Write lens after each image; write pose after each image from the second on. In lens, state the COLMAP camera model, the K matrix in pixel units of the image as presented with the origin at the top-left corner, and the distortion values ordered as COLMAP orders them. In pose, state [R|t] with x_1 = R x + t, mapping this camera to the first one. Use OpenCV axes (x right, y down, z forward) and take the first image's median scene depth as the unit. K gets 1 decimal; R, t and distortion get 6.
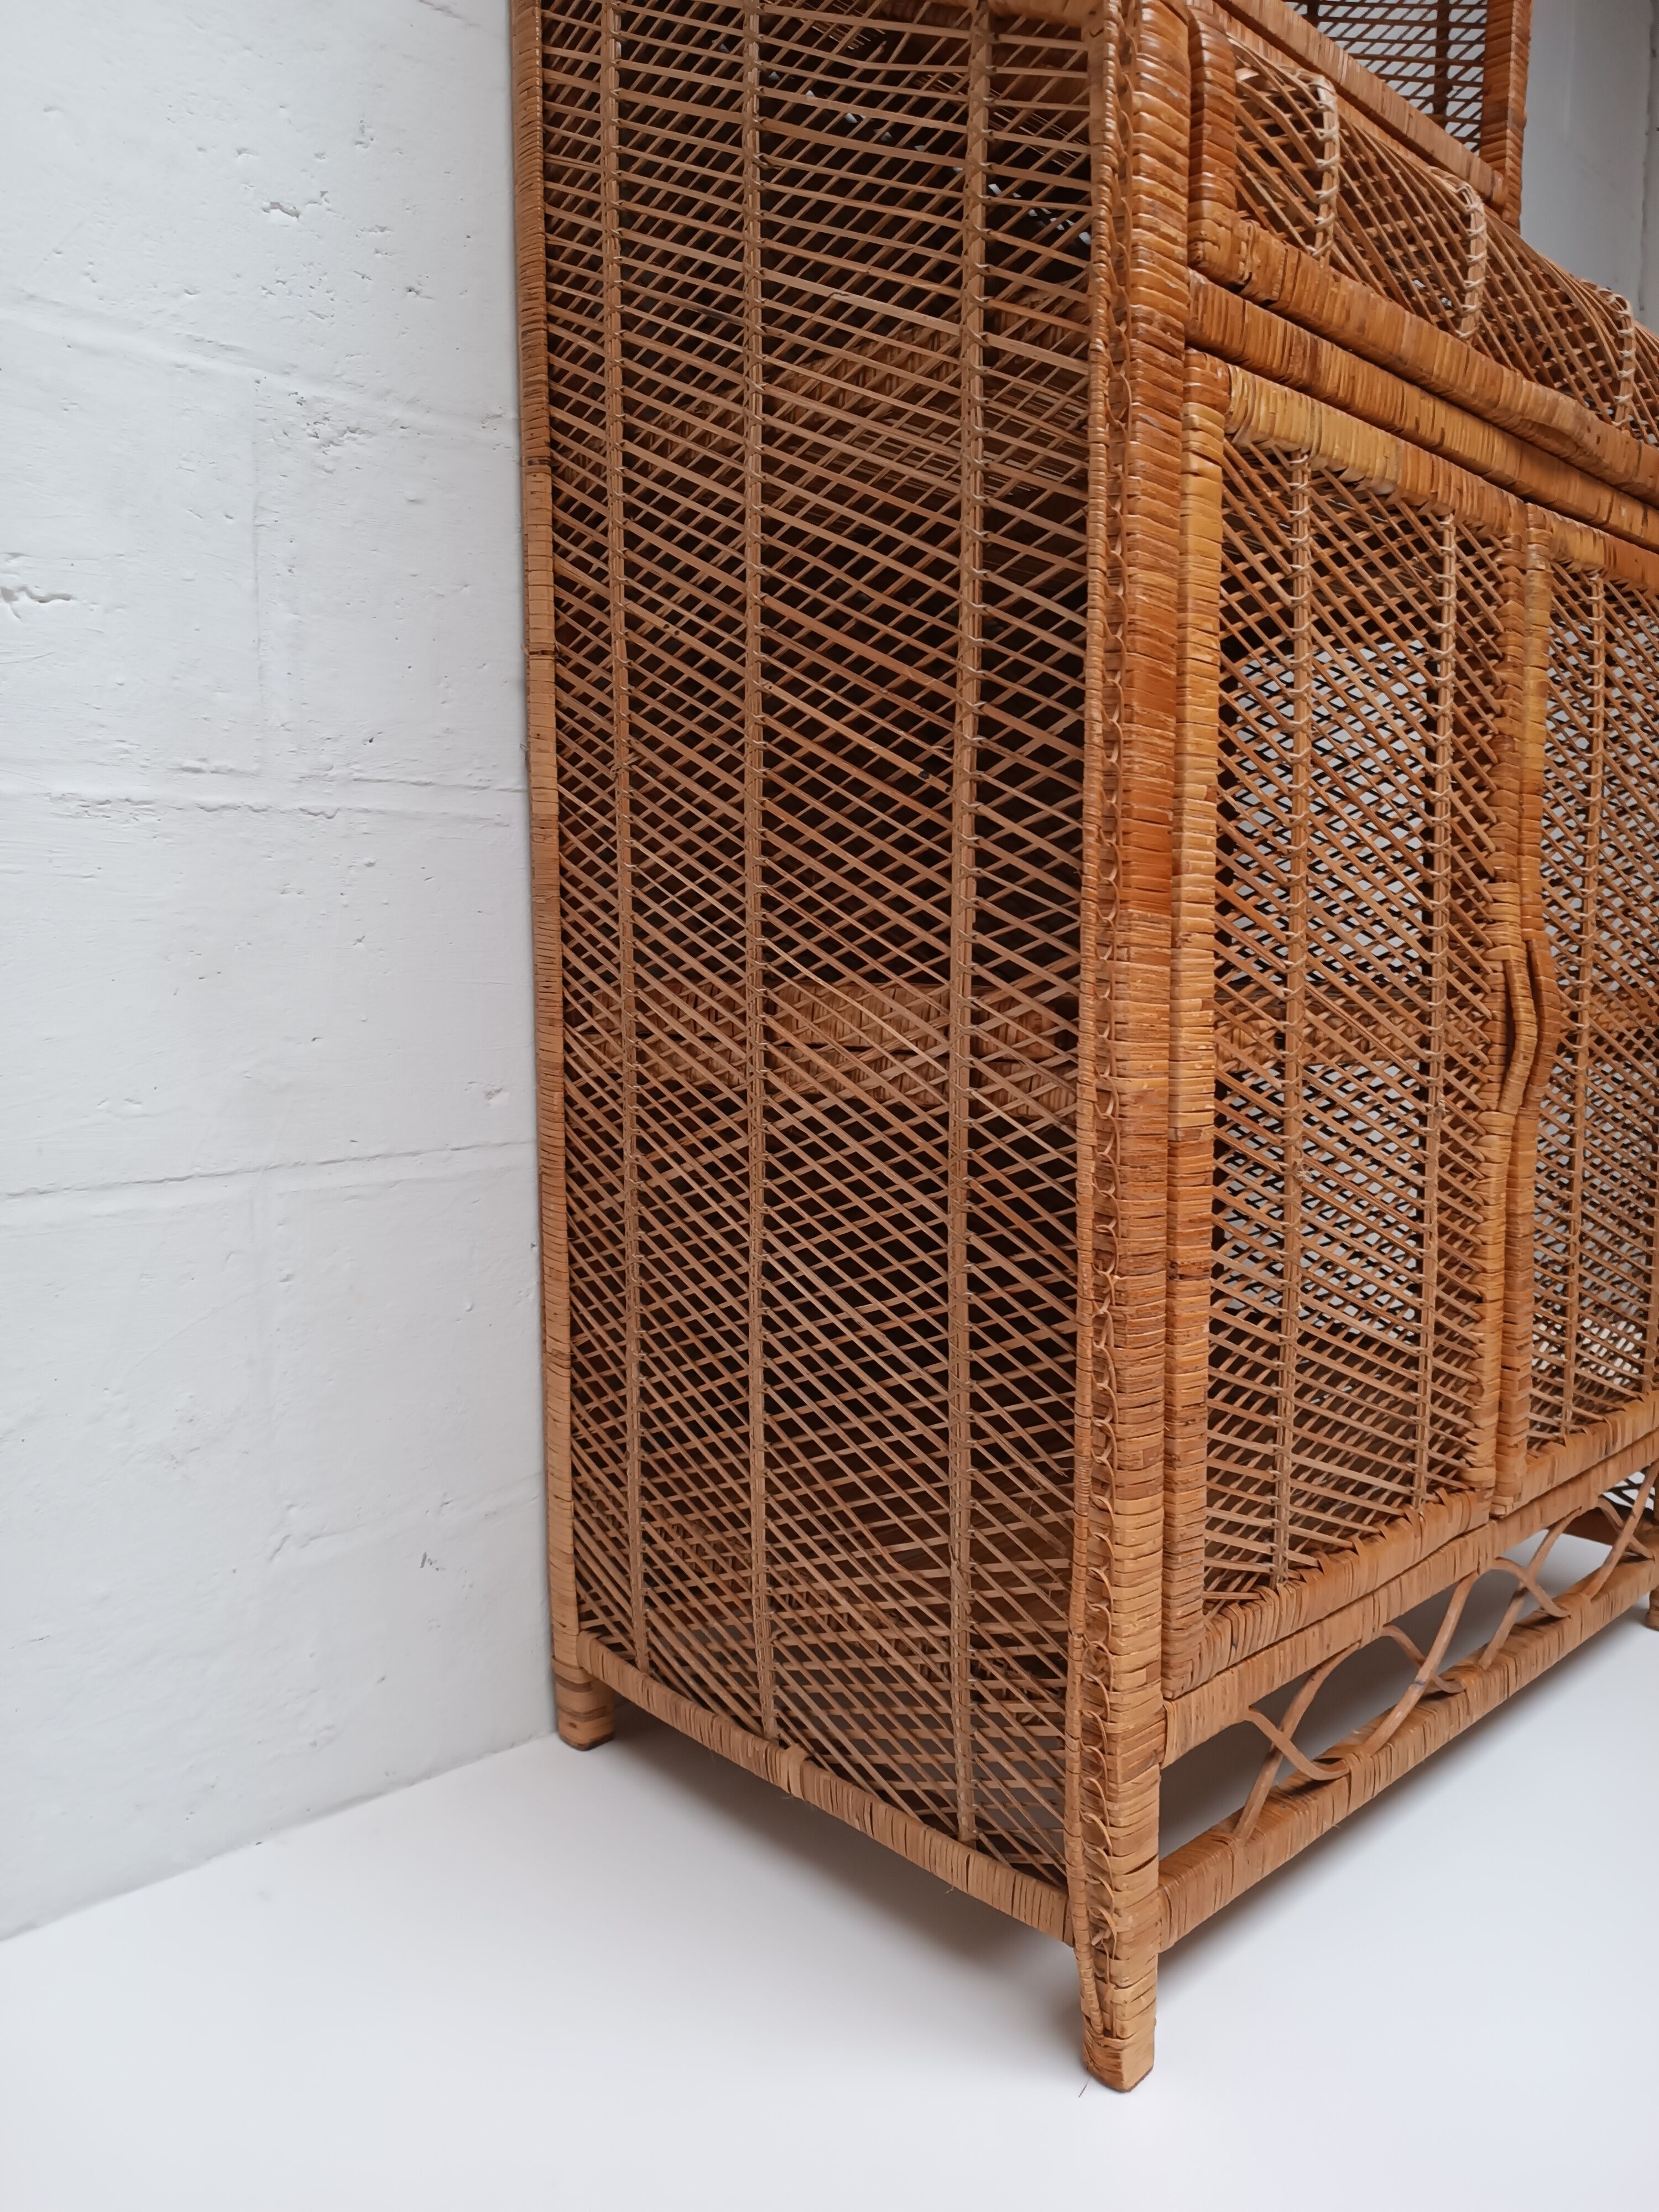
lens RADIAL K [[1586.8, 0, 840.0], [0, 1586.8, 1126.3], [0, 0, 1]] dist [0.020743, -0.039873]
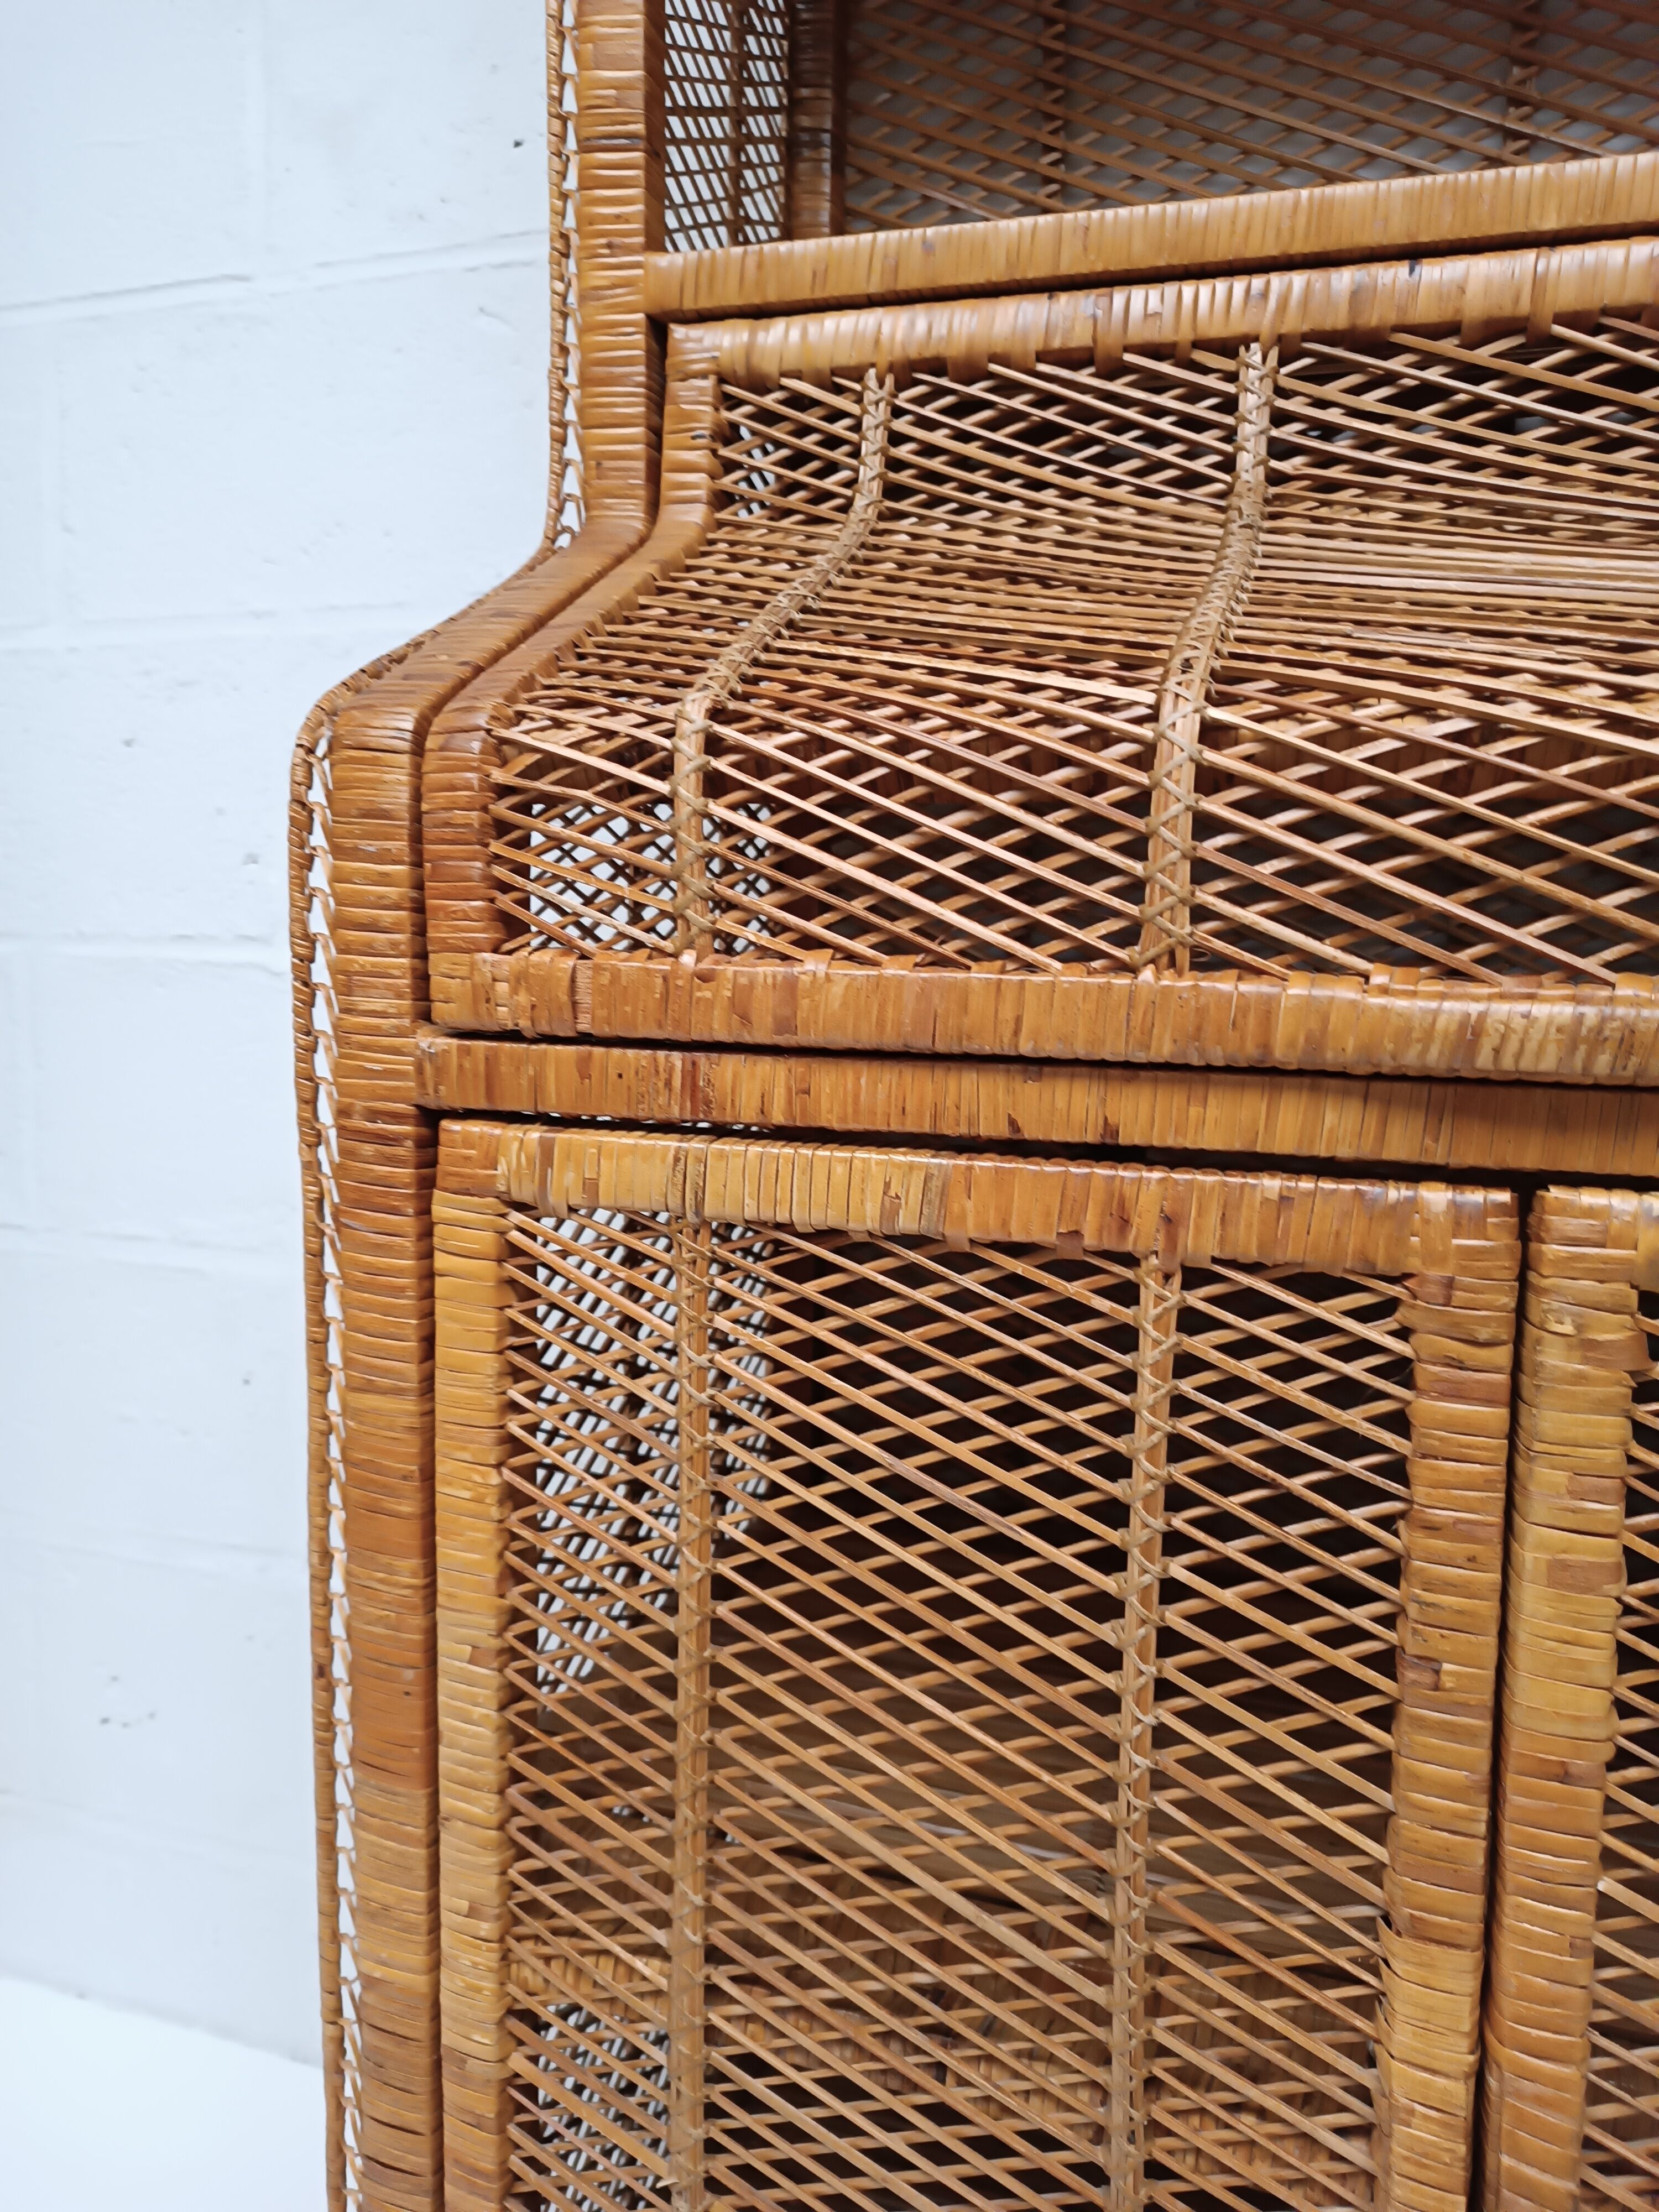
lens RADIAL K [[1586.8, 0, 832.8], [0, 1586.8, 1128.7], [0, 0, 1]] dist [0.020743, -0.039873]
pose [[0.461176, 0.111018, -0.880336, 0.918224], [-0.121451, 0.990702, 0.061312, -0.506517], [0.878957, 0.078642, 0.470372, 0.721377]]
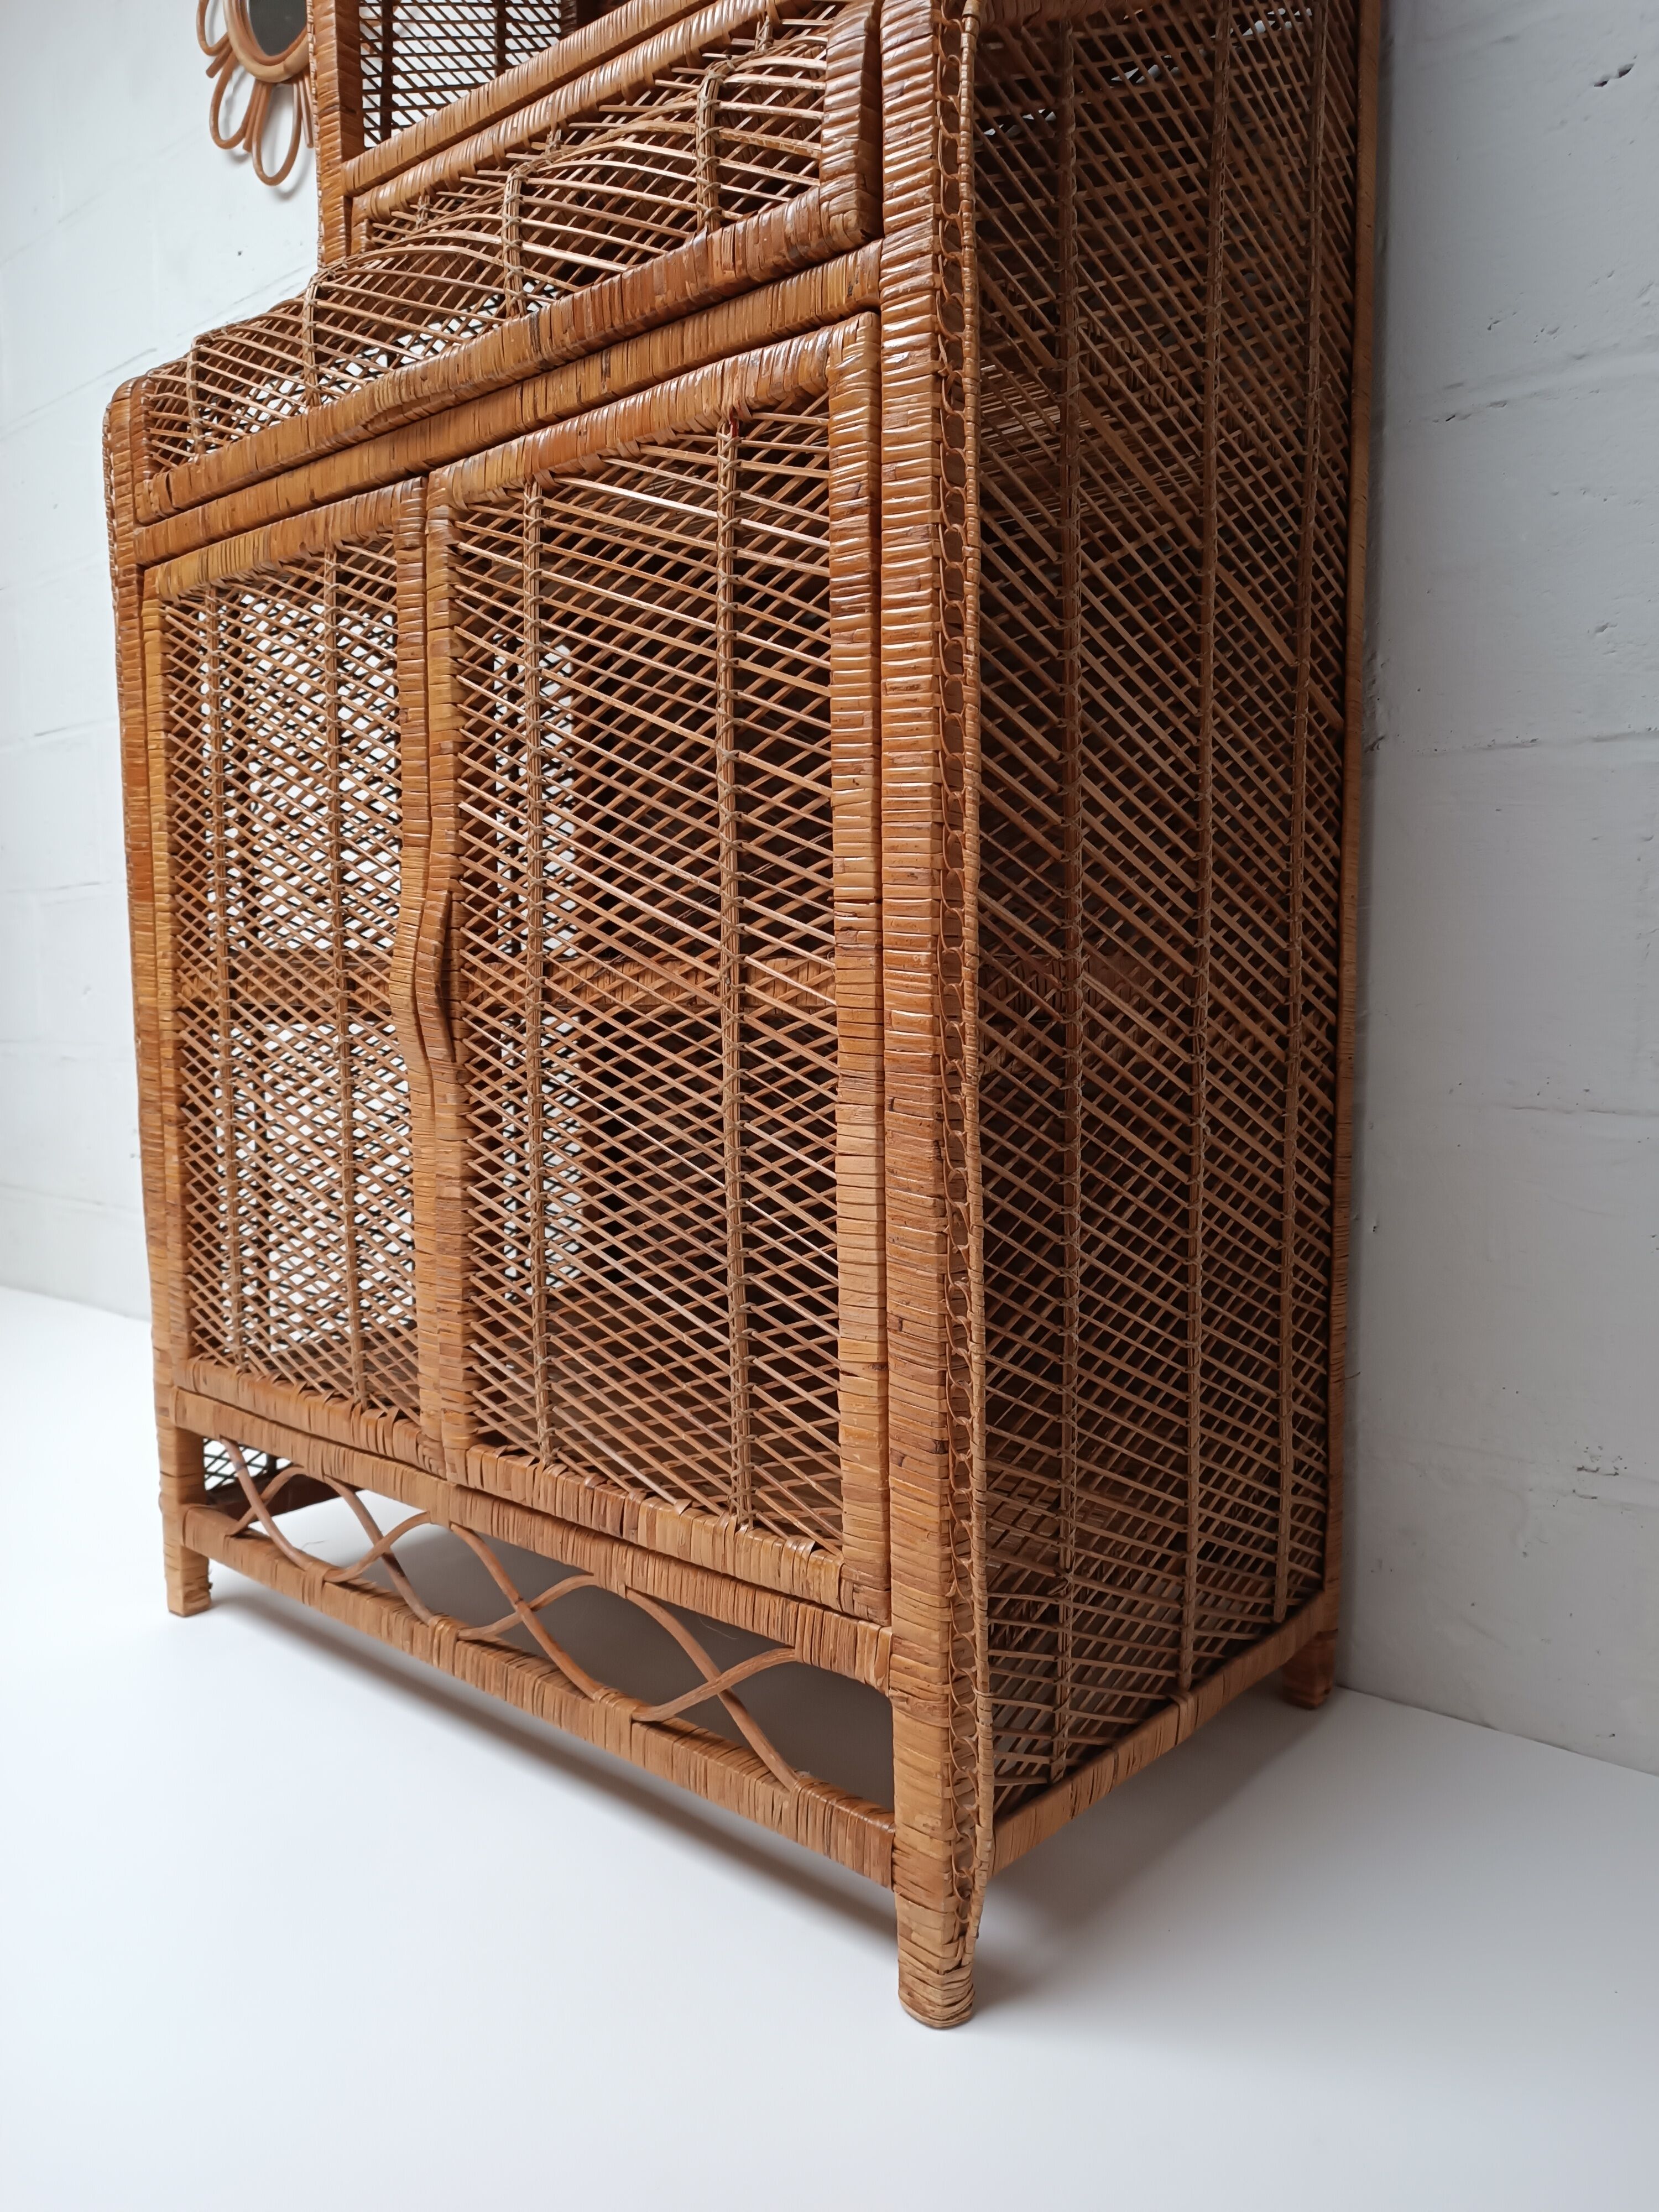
lens RADIAL K [[1586.8, 0, 795.0], [0, 1586.8, 1115.7], [0, 0, 1]] dist [0.020743, -0.039873]
pose [[0.073911, 0.083673, -0.993748, 1.834570], [-0.115589, 0.990477, 0.074800, -0.106636], [0.990543, 0.109338, 0.082879, 1.459184]]
